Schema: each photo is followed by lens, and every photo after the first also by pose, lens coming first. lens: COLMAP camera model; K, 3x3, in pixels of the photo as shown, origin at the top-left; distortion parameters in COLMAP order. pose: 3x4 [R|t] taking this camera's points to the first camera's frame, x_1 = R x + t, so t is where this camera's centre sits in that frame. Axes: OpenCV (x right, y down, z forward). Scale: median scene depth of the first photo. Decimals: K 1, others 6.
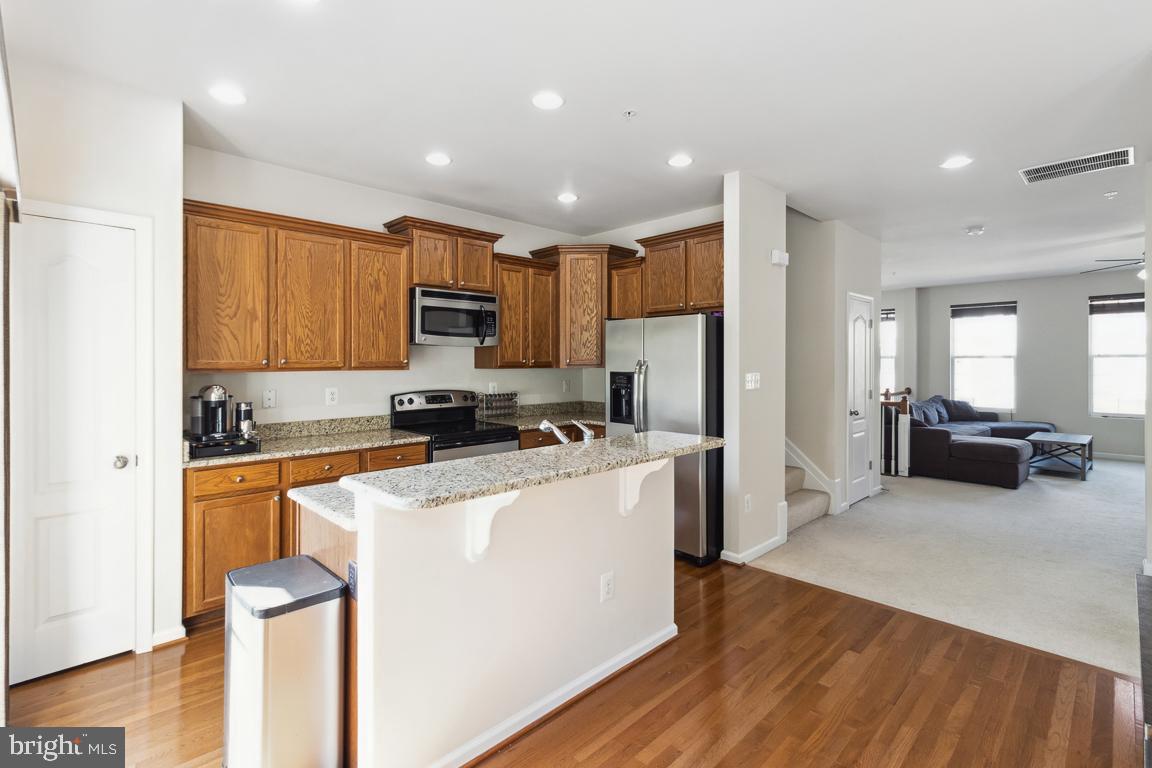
lens RADIAL K [[535.5, 0, 574.0], [0, 535.5, 377.0], [0, 0, 1]] dist [-0.005110, -0.000098]
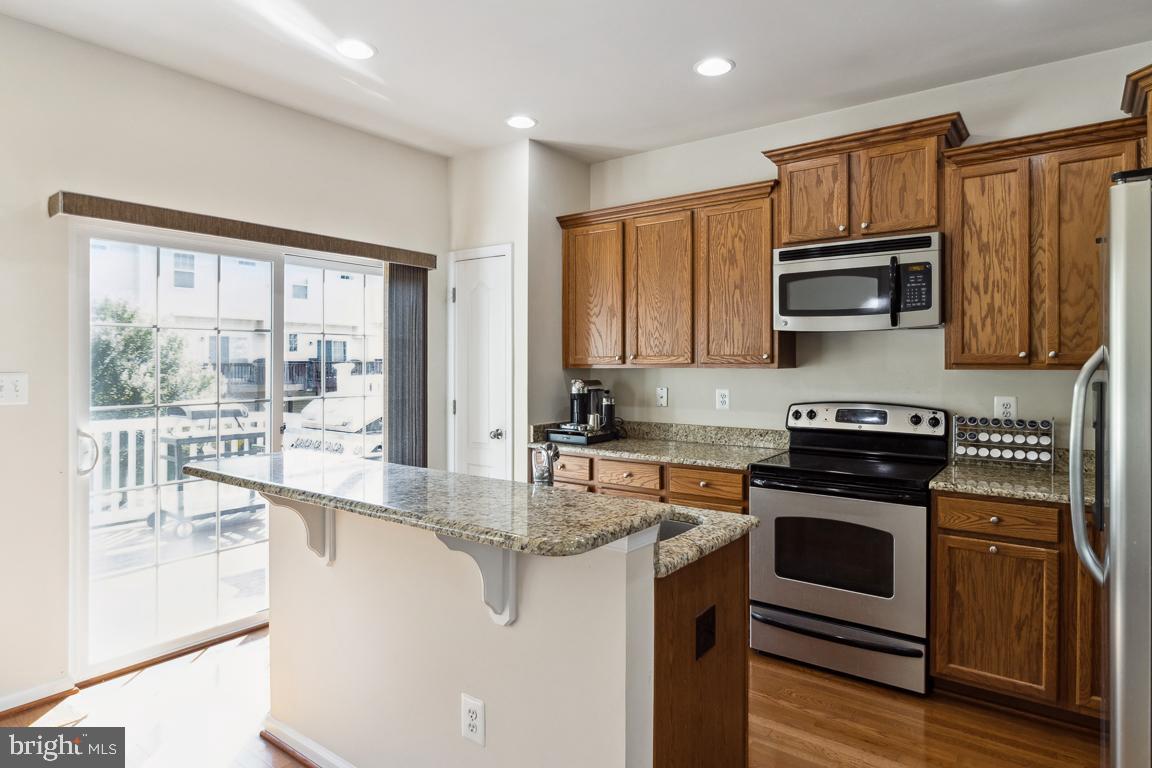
lens RADIAL K [[662.1, 0, 555.4], [0, 662.1, 364.2], [0, 0, 1]] dist [0.005803, 0.000684]
pose [[0.134108, 0.008230, -0.990933, 0.494480], [-0.022821, 0.999726, 0.005214, -0.016169], [0.990704, 0.021915, 0.134259, 0.576430]]
